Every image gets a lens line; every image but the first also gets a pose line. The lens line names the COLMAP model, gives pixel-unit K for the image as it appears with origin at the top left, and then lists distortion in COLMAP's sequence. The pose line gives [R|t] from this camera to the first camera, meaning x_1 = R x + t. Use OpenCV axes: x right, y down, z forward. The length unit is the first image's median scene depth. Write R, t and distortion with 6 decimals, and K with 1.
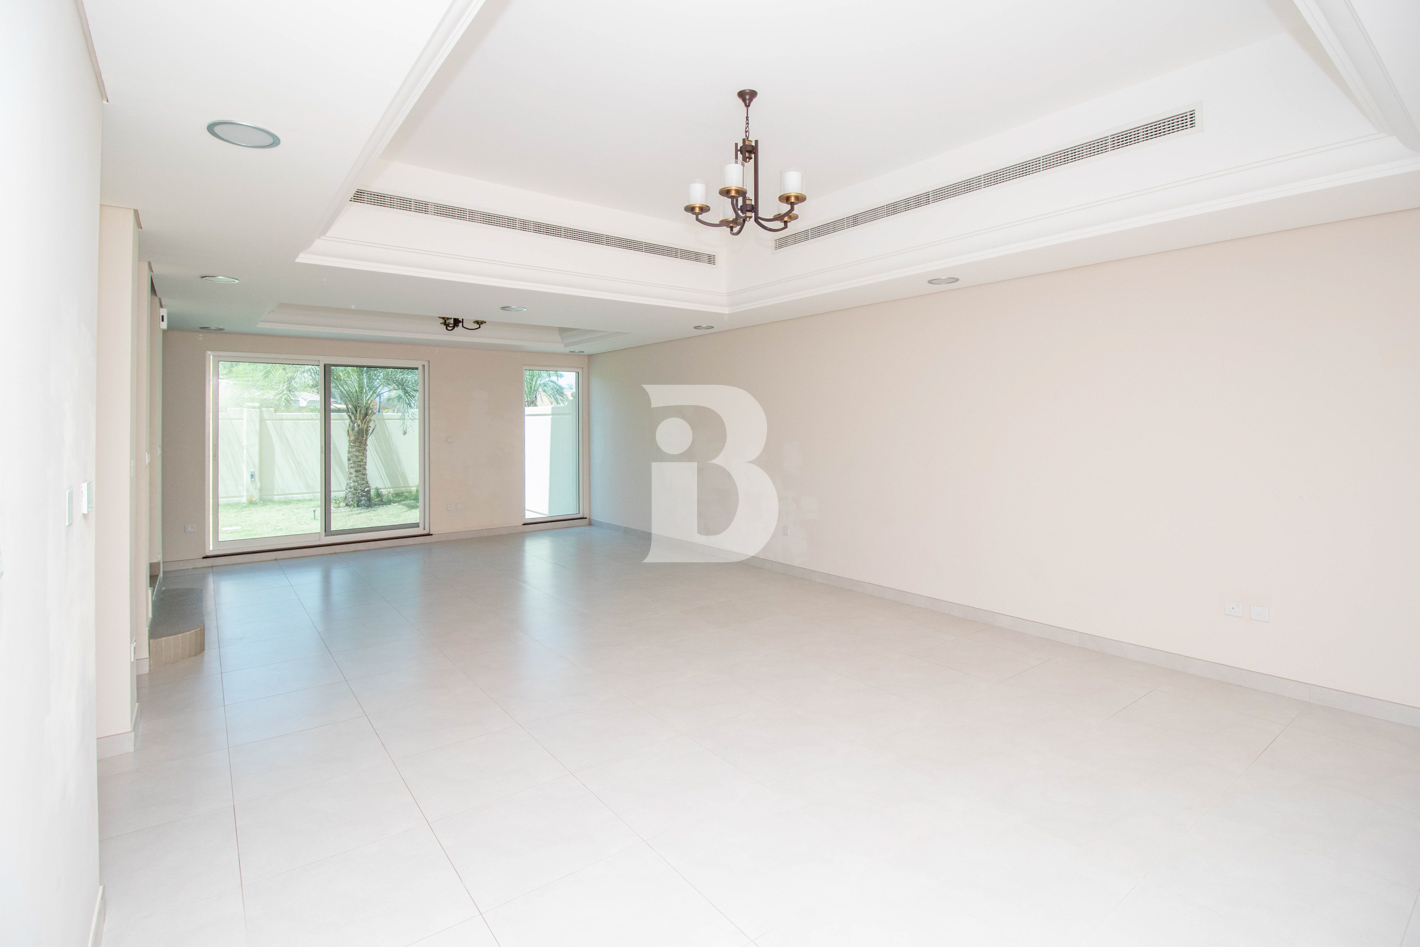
lens RADIAL K [[669.5, 0, 703.7], [0, 669.5, 413.6], [0, 0, 1]] dist [-0.001495, -0.023880]
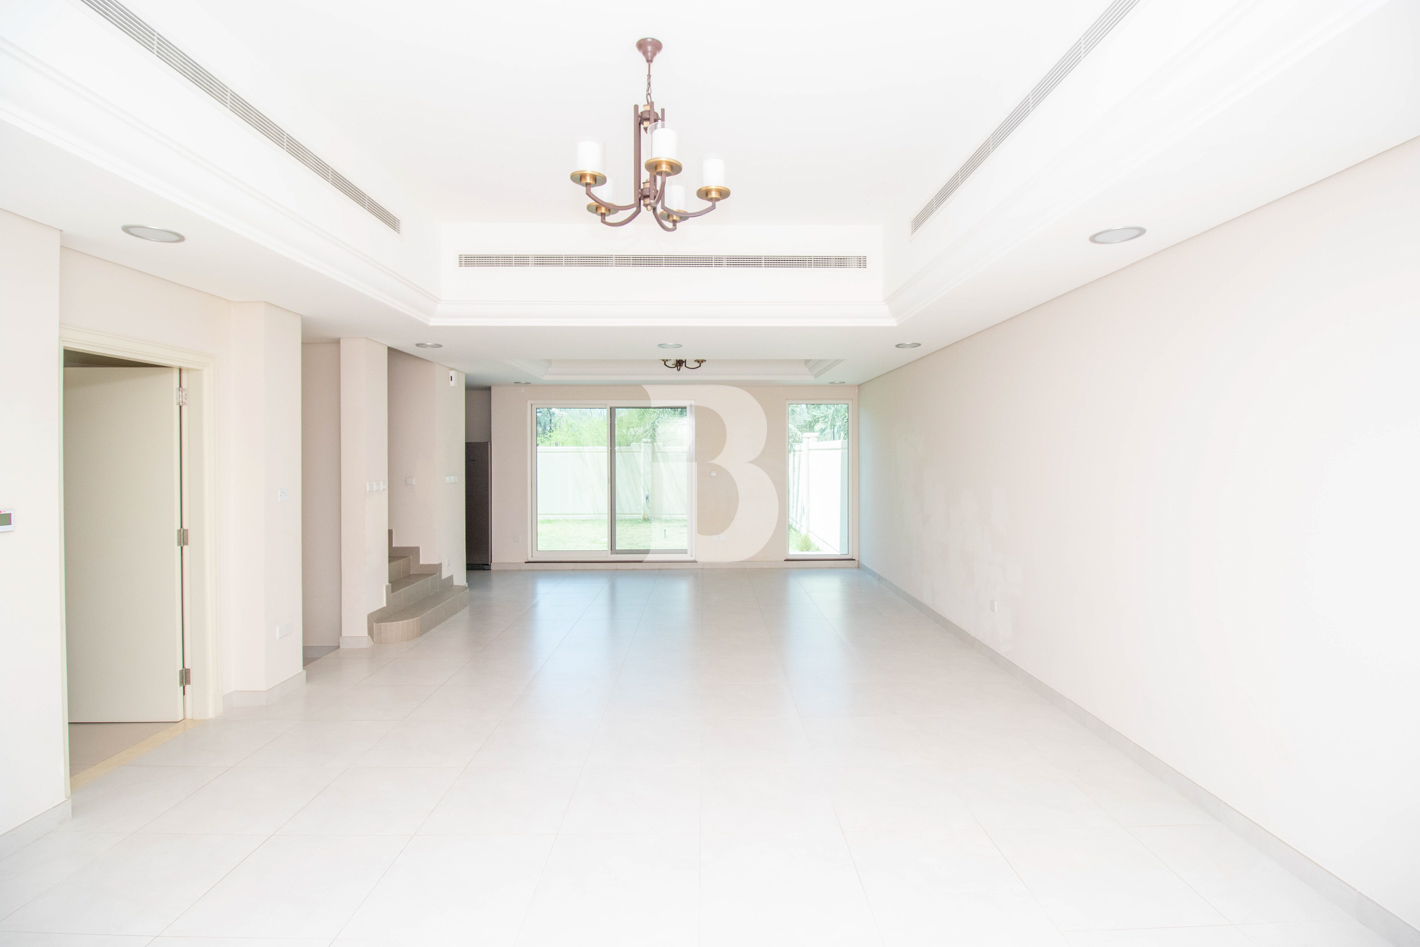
lens RADIAL K [[648.6, 0, 703.4], [0, 648.6, 452.7], [0, 0, 1]] dist [0.002544, -0.020700]
pose [[0.801528, 0.003251, -0.597948, 0.242698], [0.003926, 0.999935, 0.010699, -0.005833], [0.597944, -0.010923, 0.801463, 0.185715]]
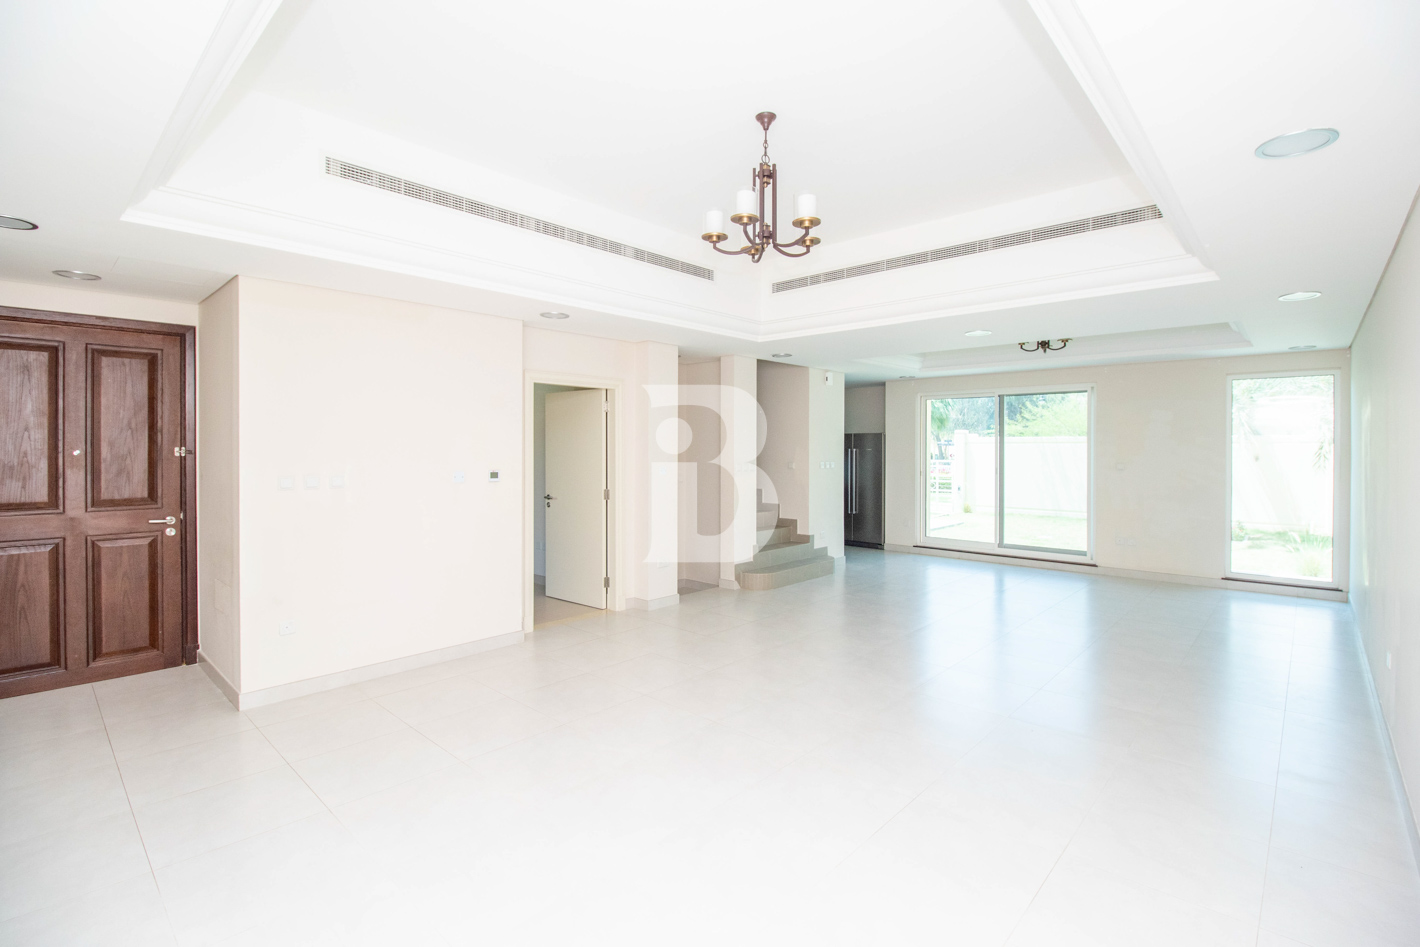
lens RADIAL K [[648.6, 0, 703.4], [0, 648.6, 452.7], [0, 0, 1]] dist [0.002544, -0.020700]
pose [[0.174497, 0.015508, -0.984536, 0.426287], [0.010202, 0.999794, 0.017556, -0.001499], [0.984605, -0.013108, 0.174303, 0.317224]]
